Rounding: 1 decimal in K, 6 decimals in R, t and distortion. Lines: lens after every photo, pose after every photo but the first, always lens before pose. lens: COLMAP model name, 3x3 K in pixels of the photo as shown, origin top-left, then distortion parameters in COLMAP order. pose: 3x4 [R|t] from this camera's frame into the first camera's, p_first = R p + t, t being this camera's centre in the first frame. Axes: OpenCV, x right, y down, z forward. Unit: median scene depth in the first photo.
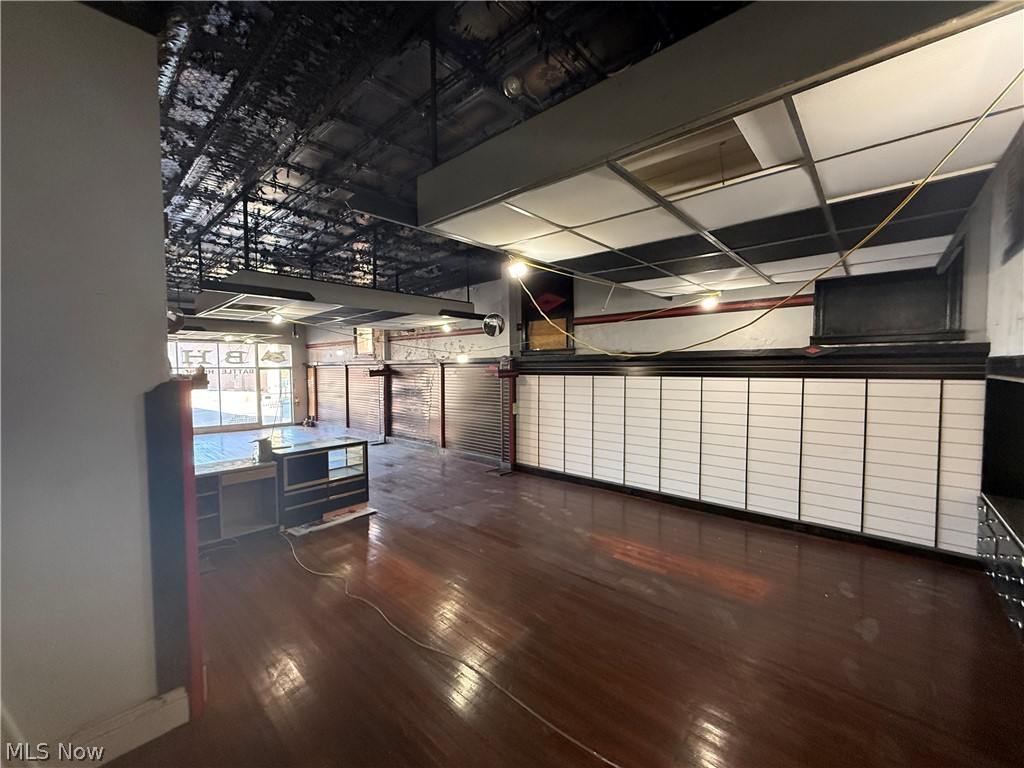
lens RADIAL K [[410.0, 0, 512.0], [0, 410.0, 384.0], [0, 0, 1]] dist [-0.000795, -0.000076]
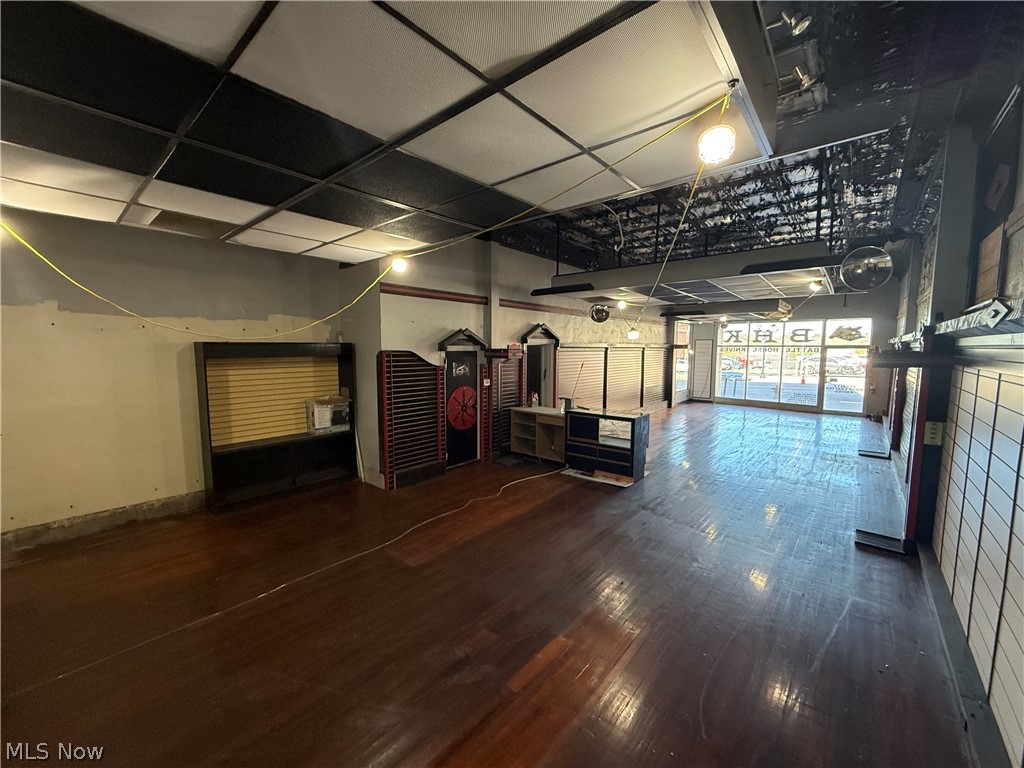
lens RADIAL K [[410.0, 0, 512.0], [0, 410.0, 384.0], [0, 0, 1]] dist [-0.000795, -0.000076]
pose [[0.031545, 0.098703, -0.994617, 0.645221], [-0.045443, 0.994225, 0.097223, -0.031786], [0.998469, 0.042131, 0.035849, 0.663739]]
